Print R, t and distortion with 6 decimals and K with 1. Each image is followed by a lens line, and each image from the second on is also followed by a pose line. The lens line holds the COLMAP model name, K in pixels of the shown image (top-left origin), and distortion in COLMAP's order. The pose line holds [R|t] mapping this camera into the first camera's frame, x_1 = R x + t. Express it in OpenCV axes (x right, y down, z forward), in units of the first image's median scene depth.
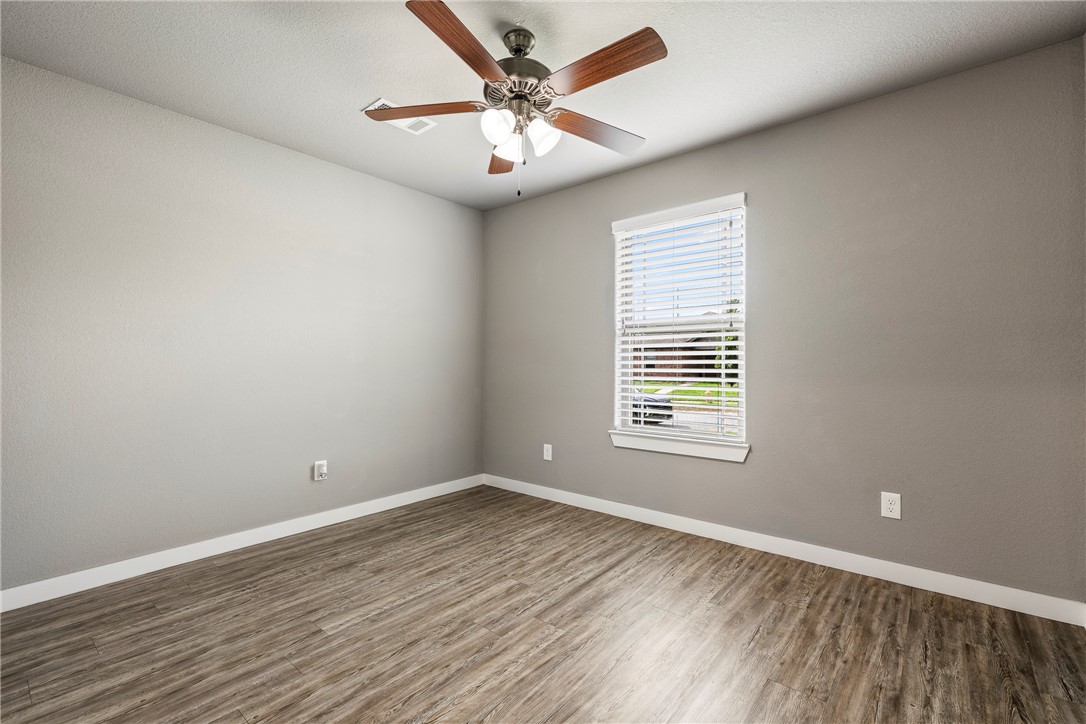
lens RADIAL K [[474.1, 0, 543.6], [0, 474.1, 361.0], [0, 0, 1]] dist [-0.008561, 0.001364]
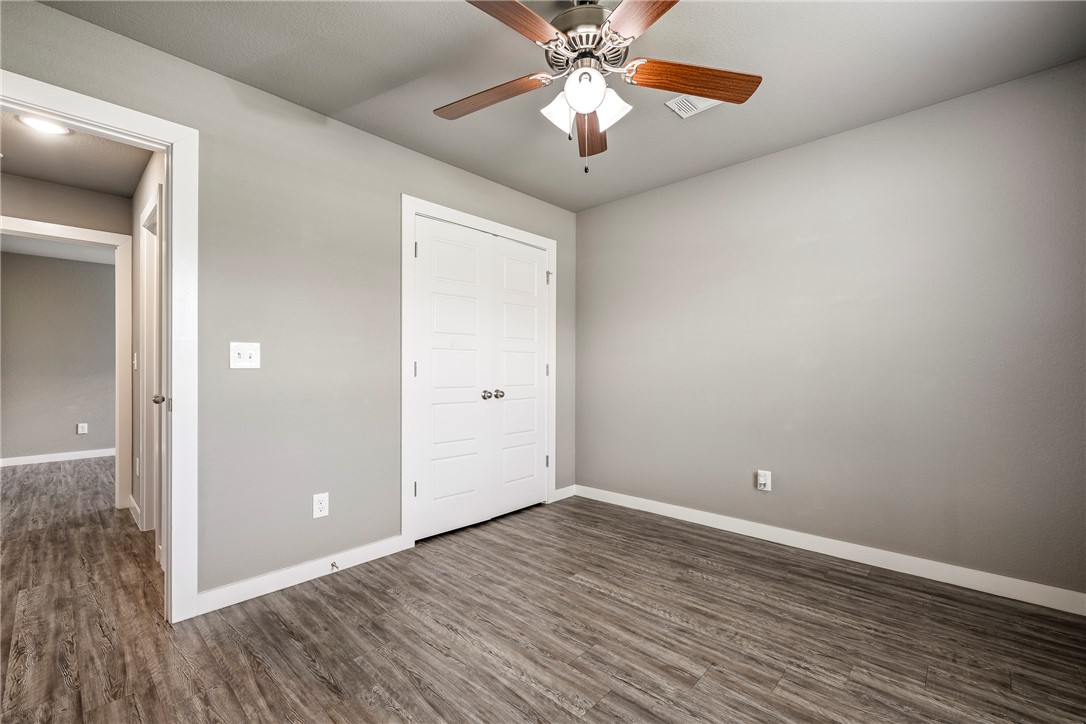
lens RADIAL K [[474.1, 0, 553.4], [0, 474.1, 365.1], [0, 0, 1]] dist [-0.008561, 0.001364]
pose [[-0.059519, -0.006638, -0.998205, 0.626600], [0.004078, 0.999968, -0.006893, 0.002758], [0.998219, -0.004481, -0.059490, 0.768264]]
